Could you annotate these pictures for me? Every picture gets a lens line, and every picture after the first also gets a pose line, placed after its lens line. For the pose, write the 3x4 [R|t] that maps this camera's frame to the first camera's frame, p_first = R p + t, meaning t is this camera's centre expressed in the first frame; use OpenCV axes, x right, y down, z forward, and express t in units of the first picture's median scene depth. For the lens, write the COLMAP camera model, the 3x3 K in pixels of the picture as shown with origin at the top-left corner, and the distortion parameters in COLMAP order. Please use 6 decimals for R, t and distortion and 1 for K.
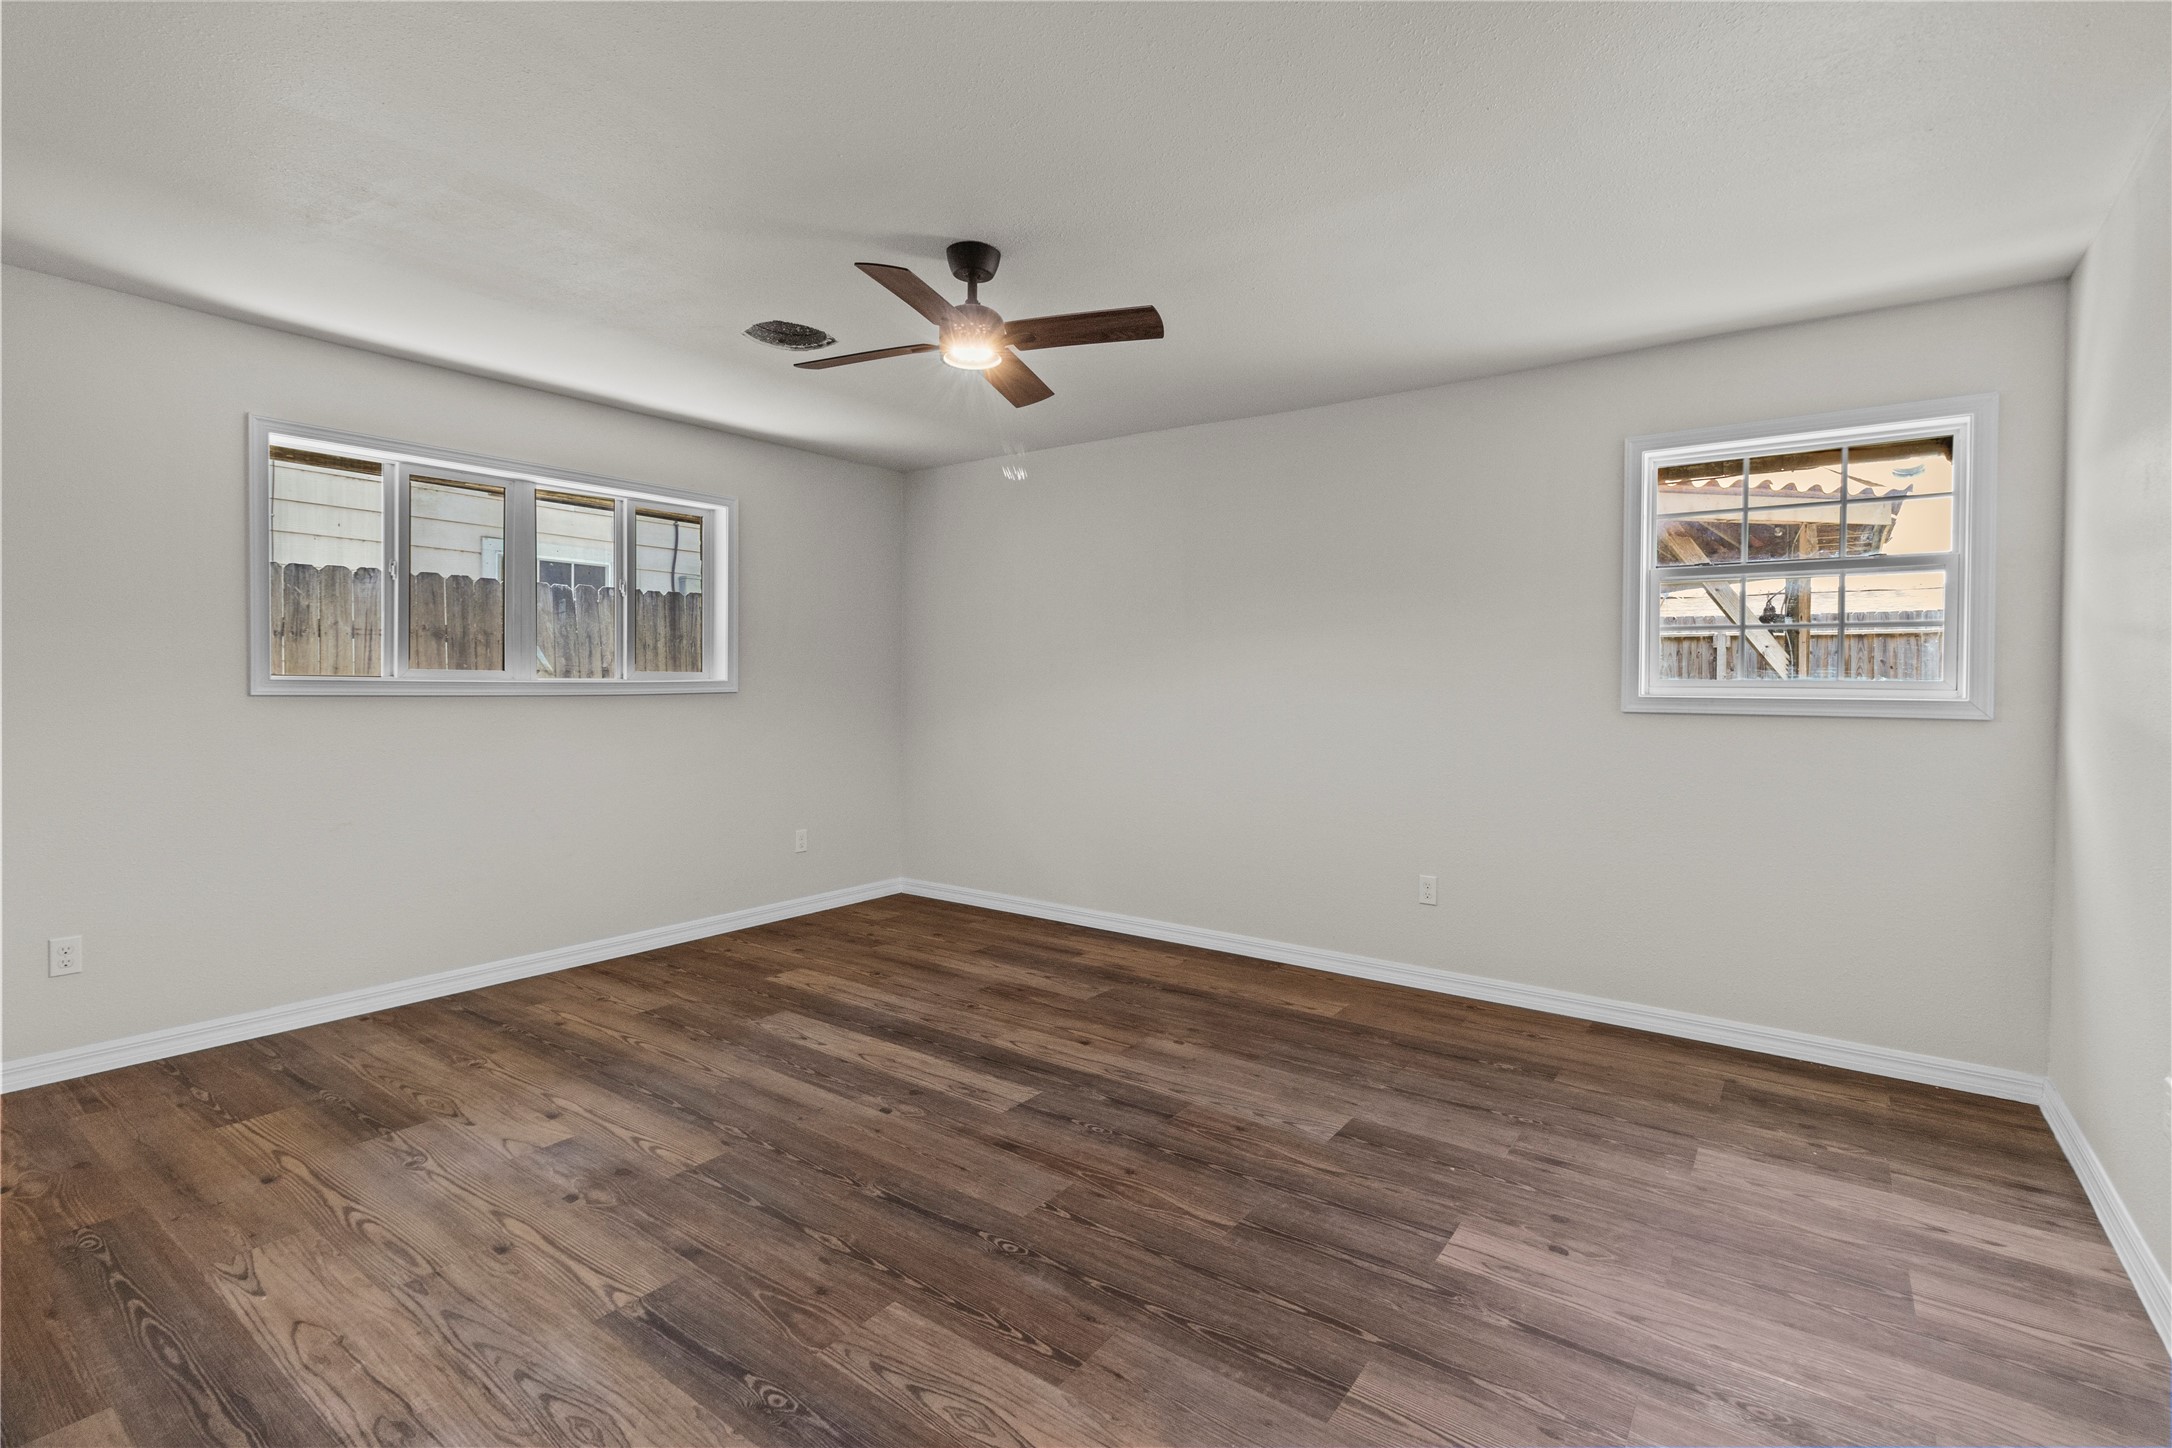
lens RADIAL K [[1007.9, 0, 1085.1], [0, 1007.9, 718.8], [0, 0, 1]] dist [0.001155, 0.000663]
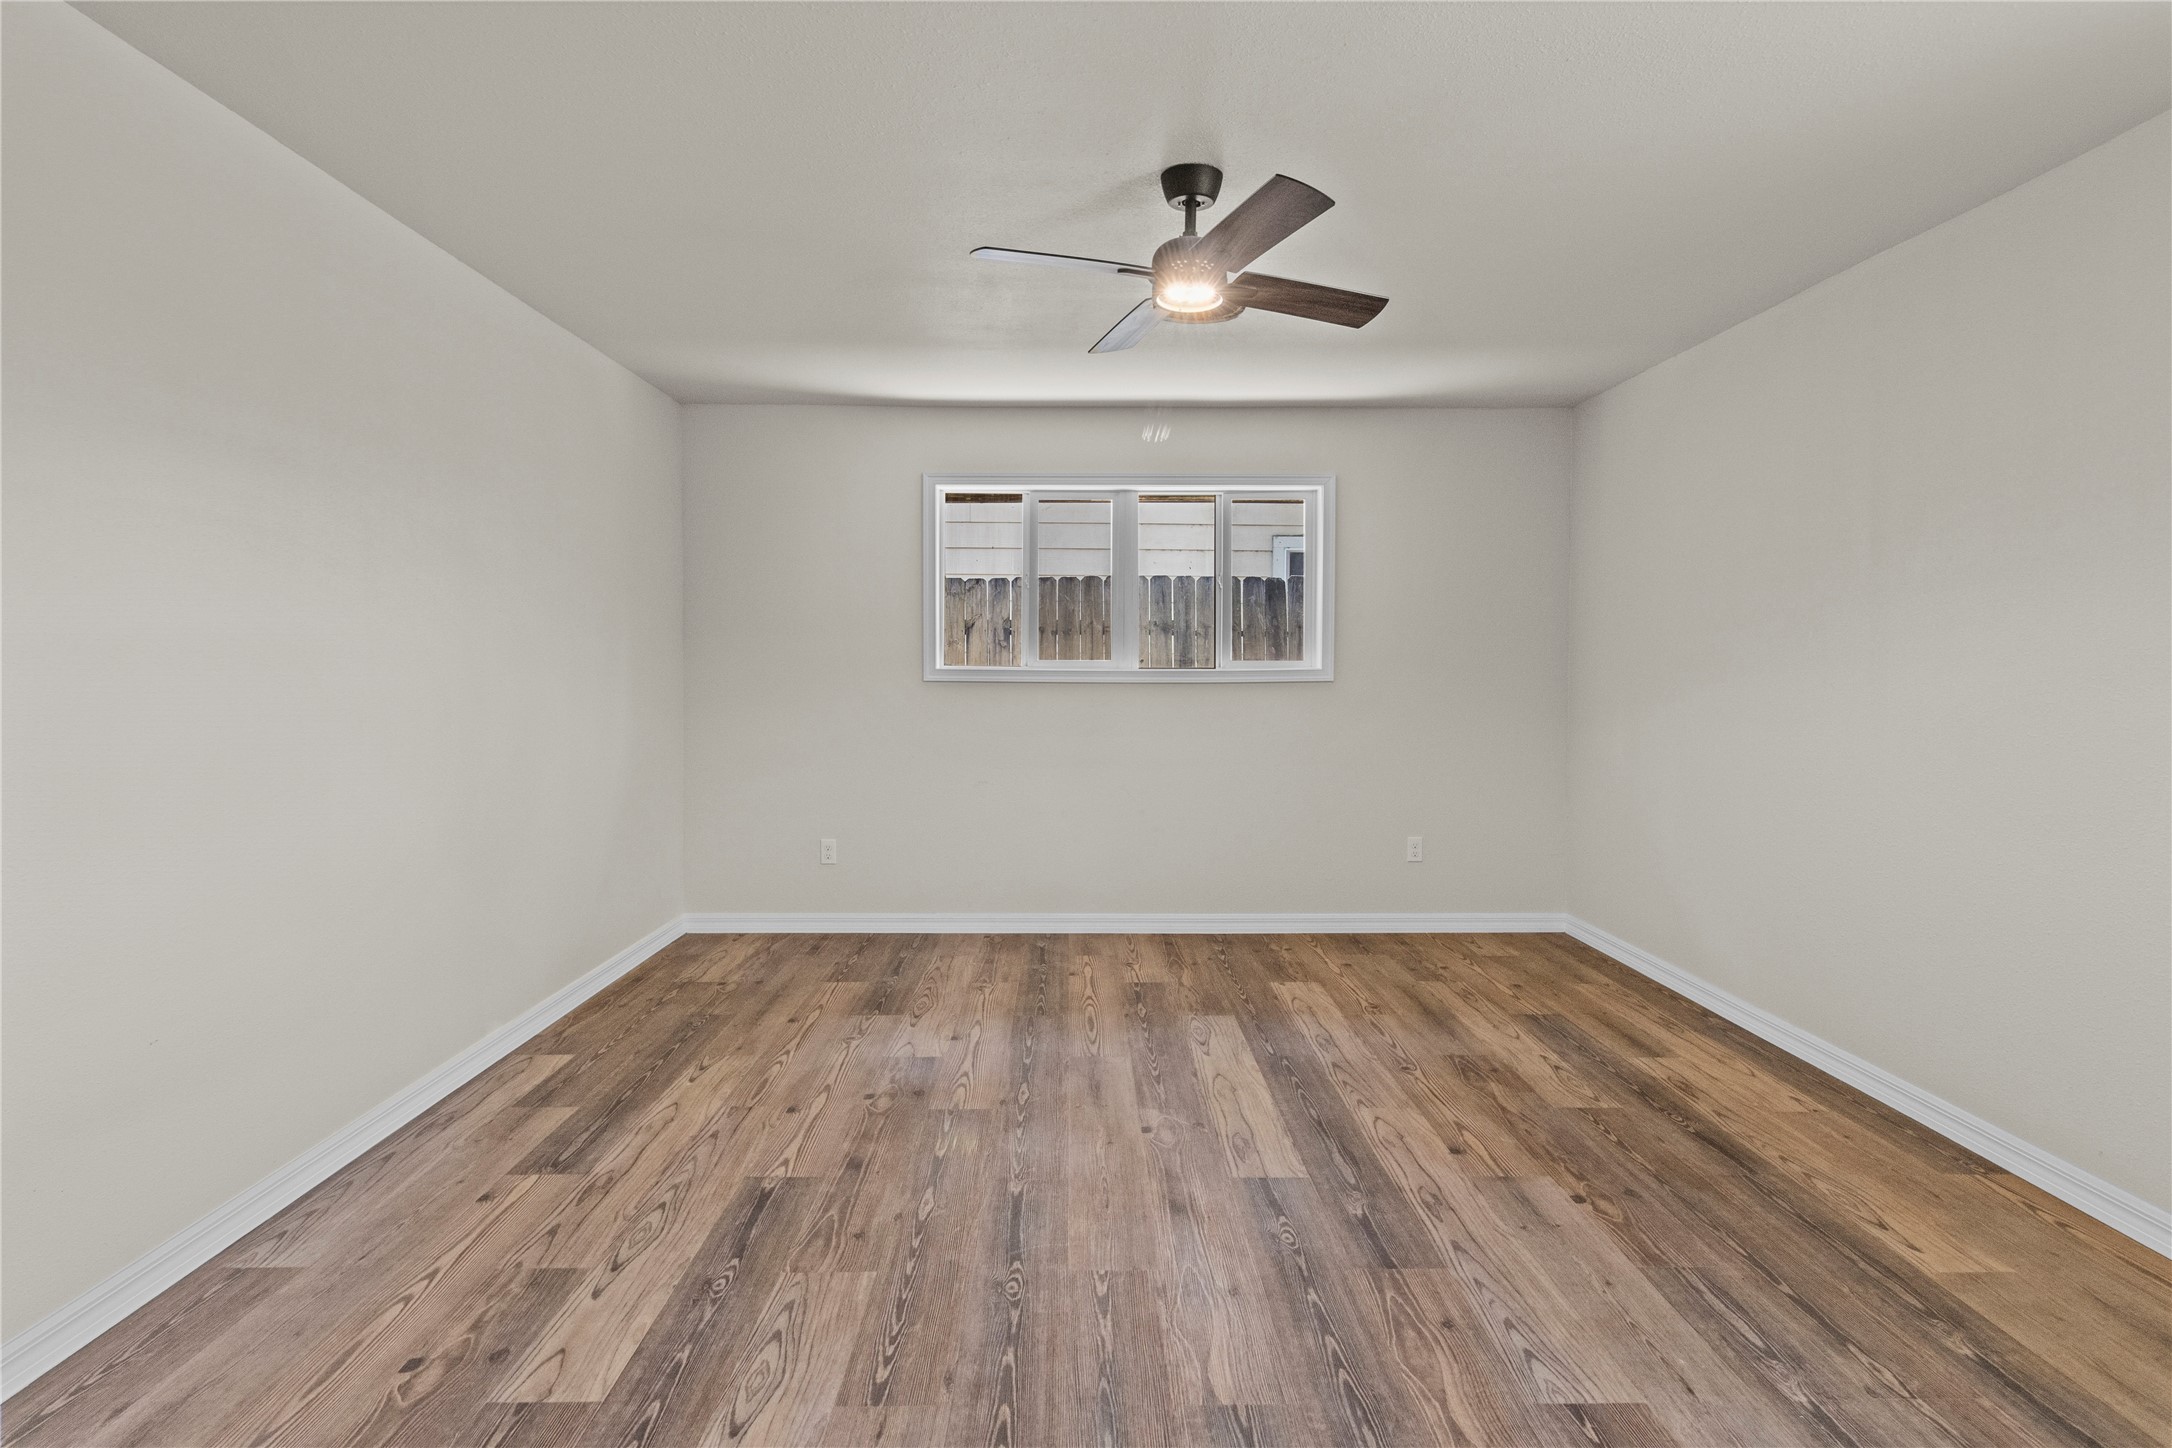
lens RADIAL K [[1096.9, 0, 1084.4], [0, 1096.9, 705.6], [0, 0, 1]] dist [-0.002782, 0.001056]
pose [[0.598601, 0.023535, -0.800702, 0.458082], [-0.028842, 0.999553, 0.007819, -0.006219], [0.800528, 0.018413, 0.599012, 0.276387]]
